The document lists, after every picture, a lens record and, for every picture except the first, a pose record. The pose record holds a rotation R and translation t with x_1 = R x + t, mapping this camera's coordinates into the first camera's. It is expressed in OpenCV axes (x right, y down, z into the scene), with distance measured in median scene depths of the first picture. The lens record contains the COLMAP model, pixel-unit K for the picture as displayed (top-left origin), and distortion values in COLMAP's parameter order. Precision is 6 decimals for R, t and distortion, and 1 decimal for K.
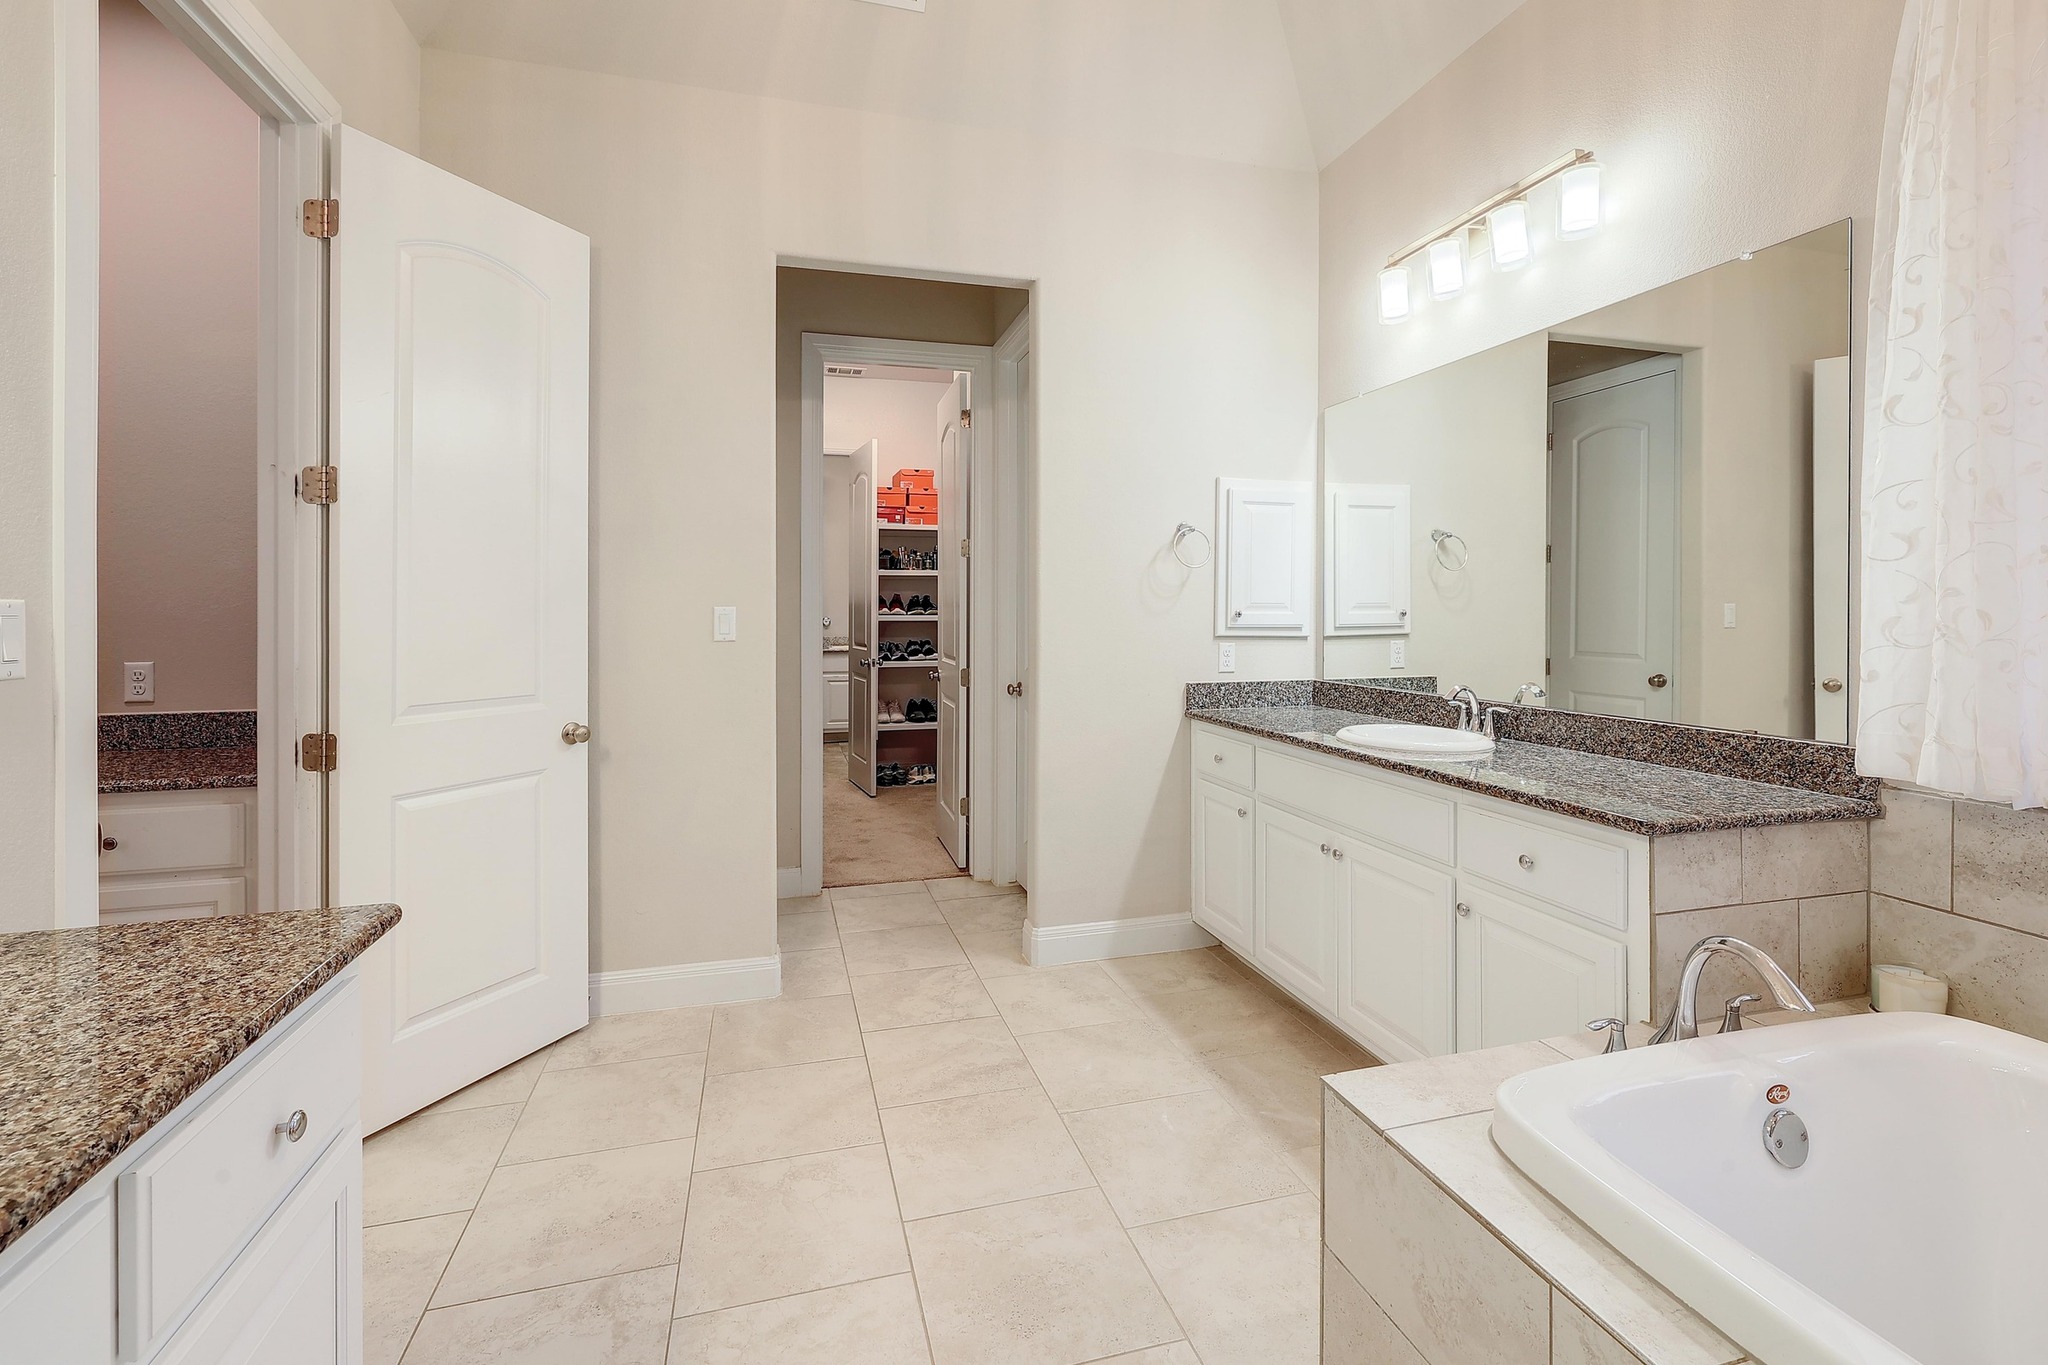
lens RADIAL K [[895.7, 0, 1024.6], [0, 895.7, 607.0], [0, 0, 1]] dist [-0.003302, 0.000220]
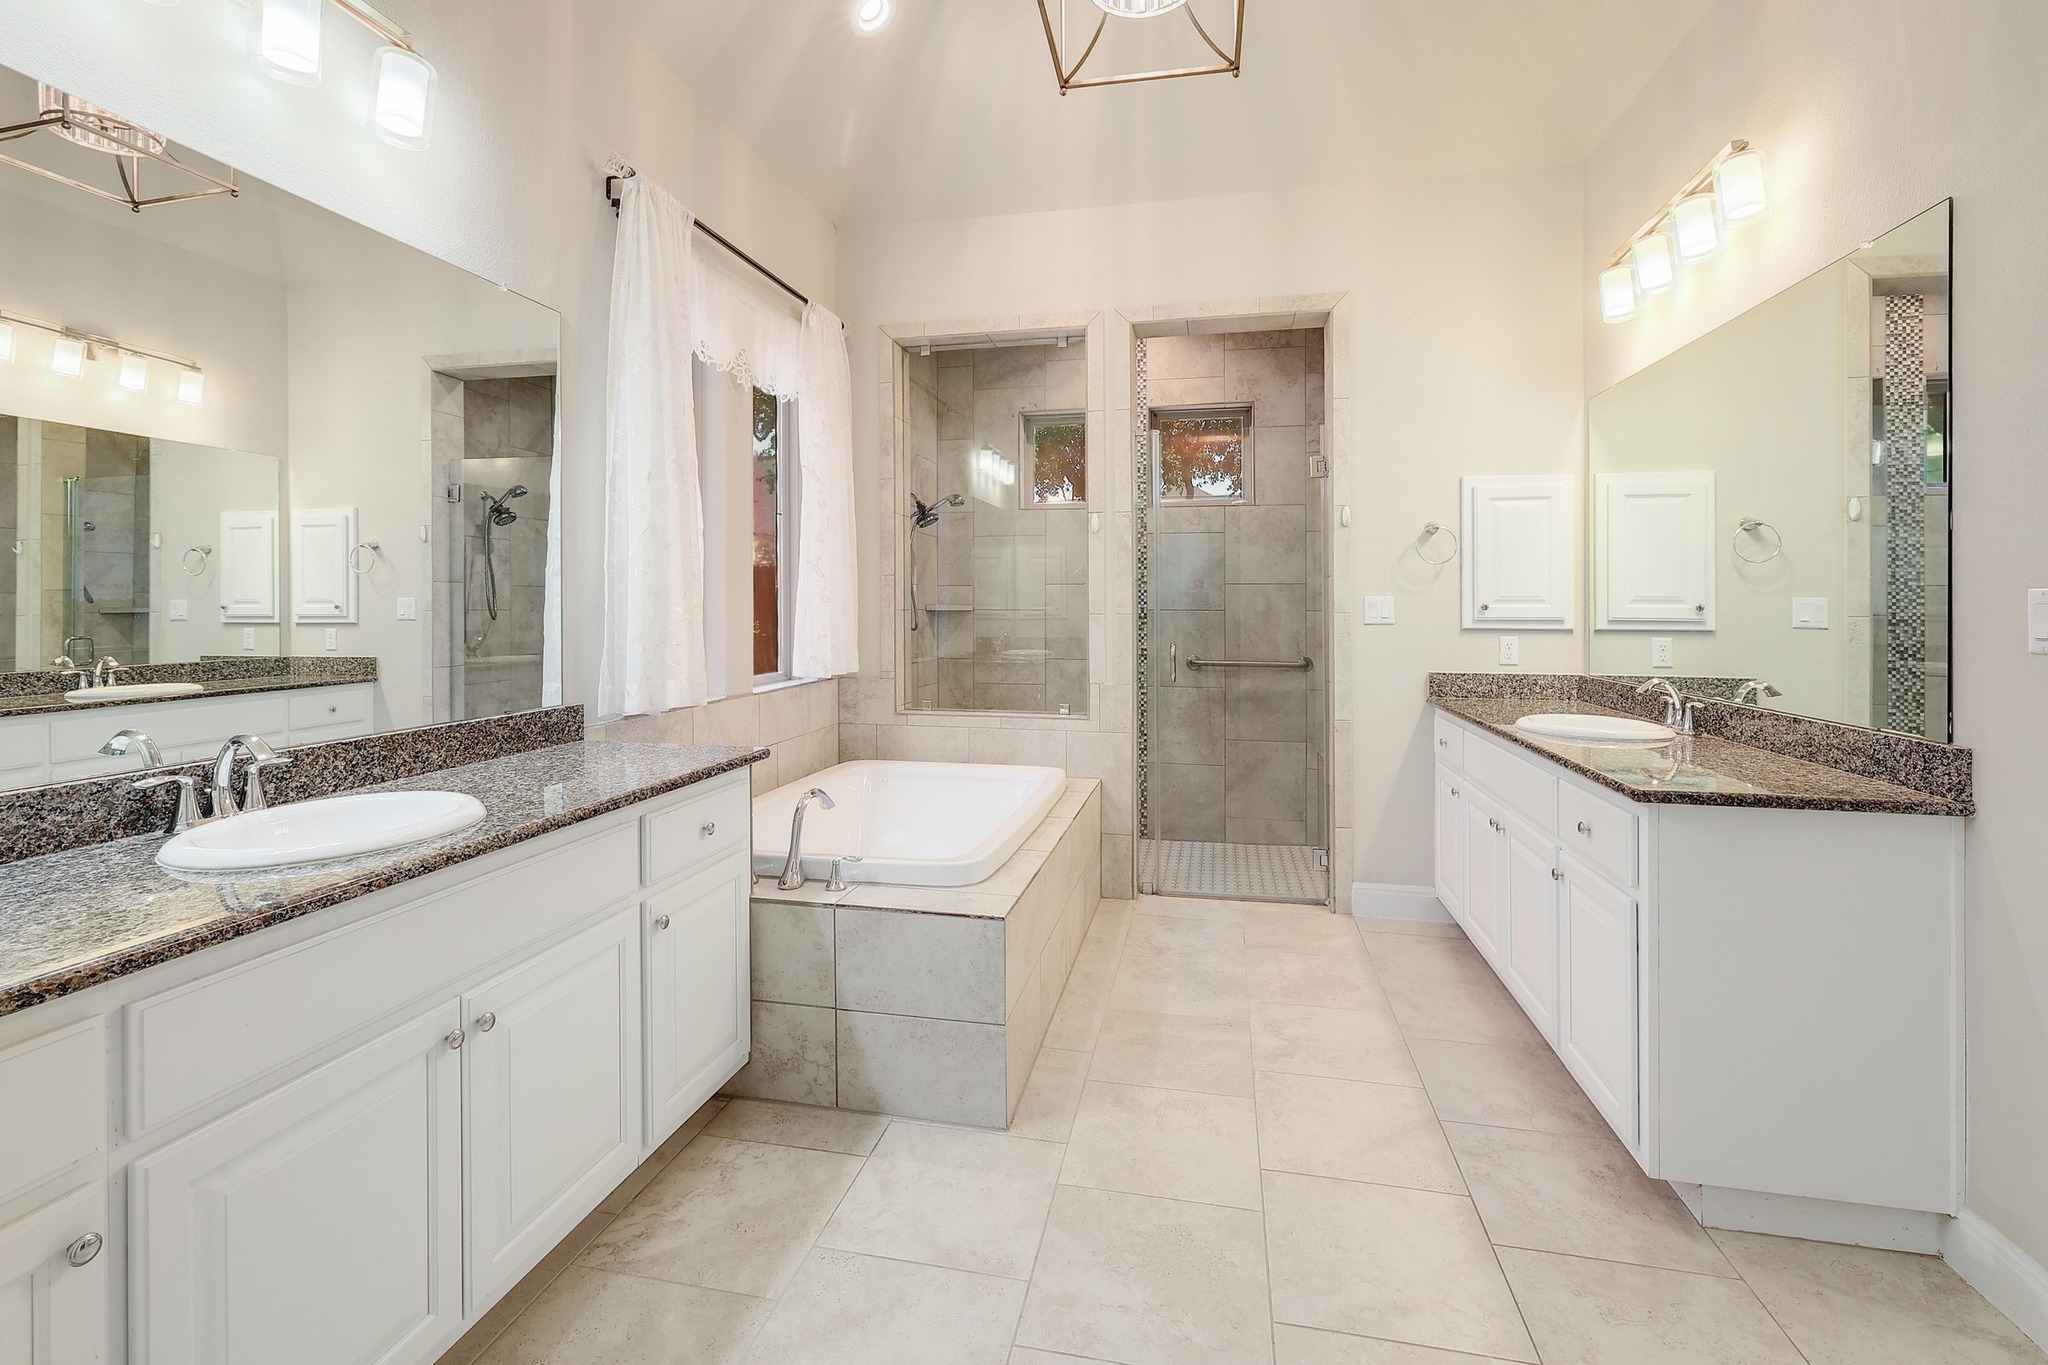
lens RADIAL K [[895.7, 0, 1024.6], [0, 895.7, 607.0], [0, 0, 1]] dist [-0.003302, 0.000220]
pose [[0.879055, 0.006036, -0.476683, 0.262594], [-0.001955, 0.999957, 0.009057, -0.000626], [0.476717, -0.007029, 0.879029, -0.164764]]
